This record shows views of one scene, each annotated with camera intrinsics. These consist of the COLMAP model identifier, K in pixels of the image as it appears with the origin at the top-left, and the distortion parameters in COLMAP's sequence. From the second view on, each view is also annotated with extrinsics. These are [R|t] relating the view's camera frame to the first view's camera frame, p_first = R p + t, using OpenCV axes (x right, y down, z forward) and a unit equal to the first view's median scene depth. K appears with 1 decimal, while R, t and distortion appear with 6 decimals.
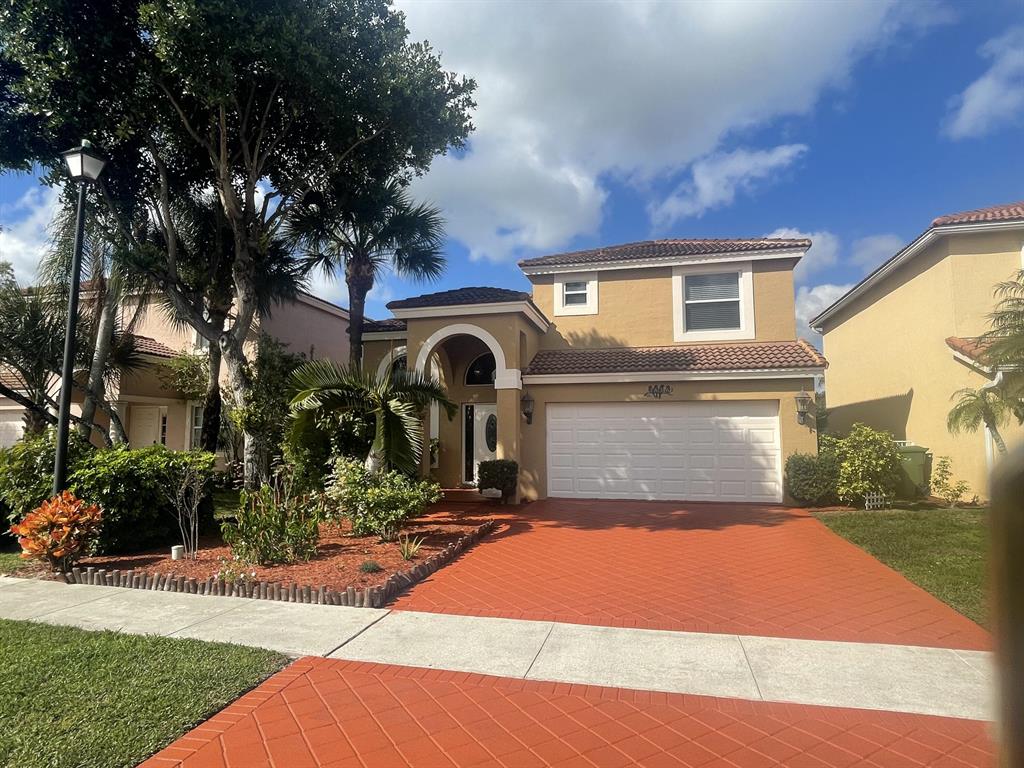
lens RADIAL K [[597.1, 0, 510.2], [0, 597.1, 381.9], [0, 0, 1]] dist [-0.012330, 0.002213]
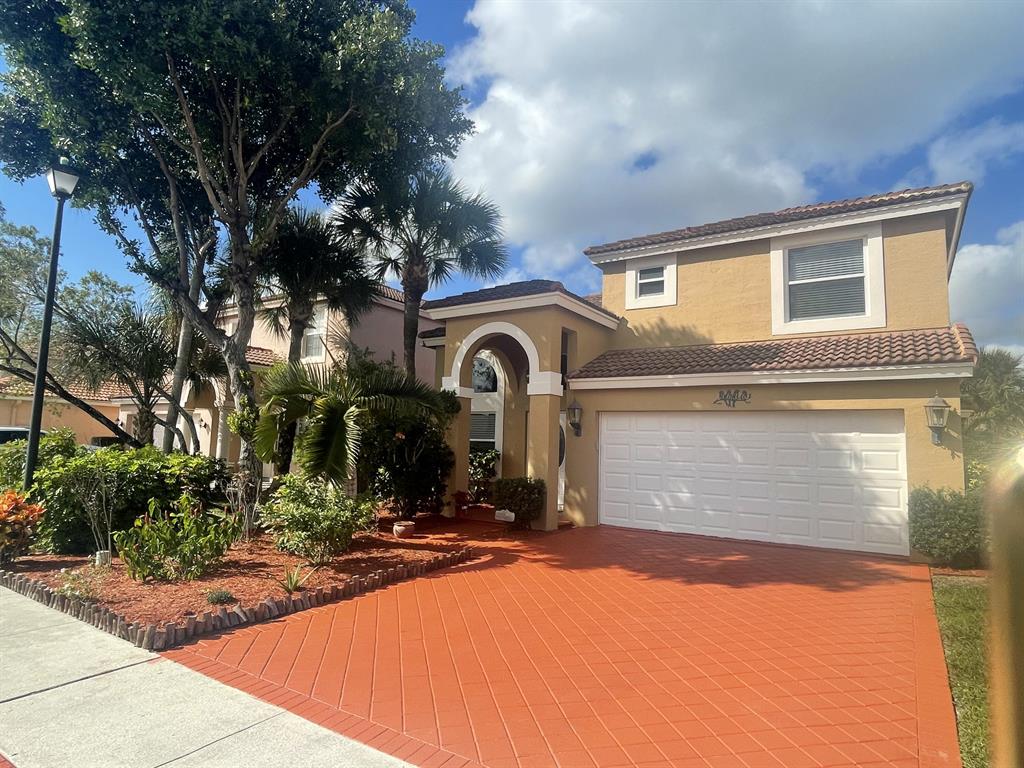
lens RADIAL K [[597.1, 0, 513.1], [0, 597.1, 385.0], [0, 0, 1]] dist [-0.012330, 0.002213]
pose [[0.942332, -0.006016, -0.334626, 0.221157], [0.002320, 0.999932, -0.011446, 0.006775], [0.334672, 0.010009, 0.942282, 0.157285]]
